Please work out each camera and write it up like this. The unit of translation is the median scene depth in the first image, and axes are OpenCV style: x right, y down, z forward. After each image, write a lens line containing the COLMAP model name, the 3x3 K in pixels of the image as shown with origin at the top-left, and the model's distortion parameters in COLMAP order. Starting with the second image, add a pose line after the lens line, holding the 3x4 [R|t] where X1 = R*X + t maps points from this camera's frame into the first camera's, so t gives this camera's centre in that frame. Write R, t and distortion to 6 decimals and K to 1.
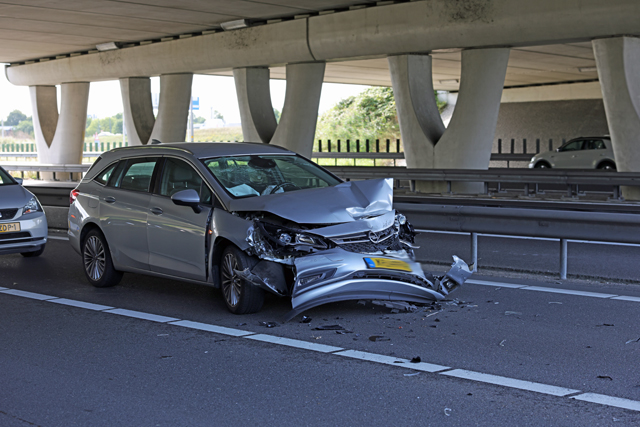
lens RADIAL K [[1247.2, 0, 319.2], [0, 1247.2, 213.8], [0, 0, 1]] dist [-0.011331, 0.000000]
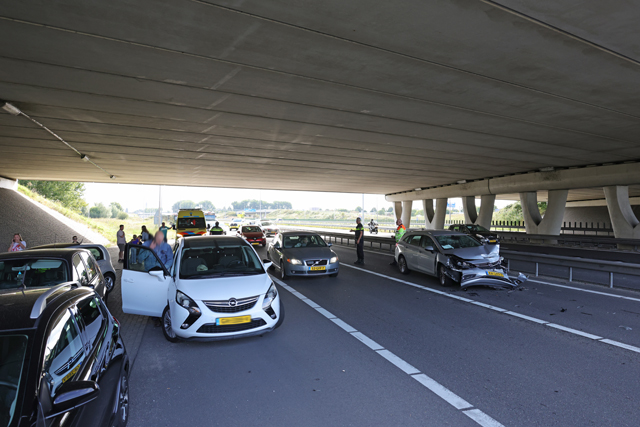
lens RADIAL K [[431.4, 0, 324.1], [0, 431.4, 208.6], [0, 0, 1]] dist [-0.001789, 0.001365]
pose [[0.923825, 0.006000, -0.382768, 0.055953], [-0.035616, 0.996887, -0.070336, -0.022586], [0.381154, 0.078611, 0.921163, -0.108592]]
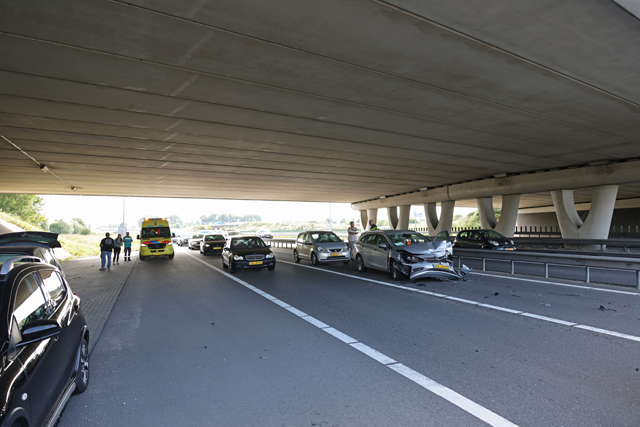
lens RADIAL K [[431.4, 0, 323.7], [0, 431.4, 213.1], [0, 0, 1]] dist [-0.001789, 0.001365]
pose [[0.947746, -0.016150, -0.318618, 0.098353], [-0.013145, 0.995893, -0.089580, 0.004905], [0.318756, 0.089087, 0.943641, -0.142233]]
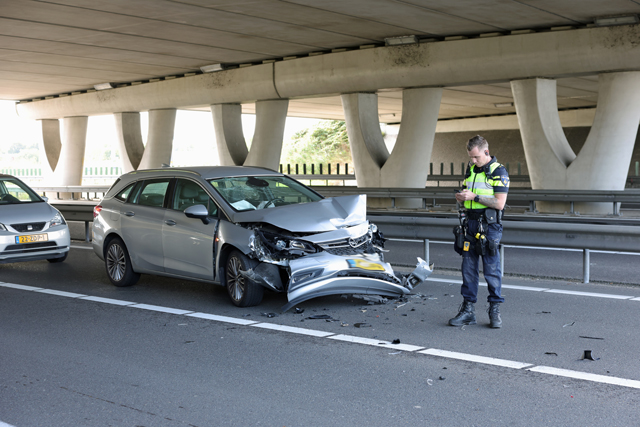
lens RADIAL K [[1046.0, 0, 322.0], [0, 1046.0, 215.2], [0, 0, 1]] dist [0.000998, 0.000000]
pose [[0.998950, -0.005952, 0.045432, -0.025719], [0.006435, 0.999924, -0.010497, 0.001784], [-0.045366, 0.010779, 0.998912, -0.017325]]
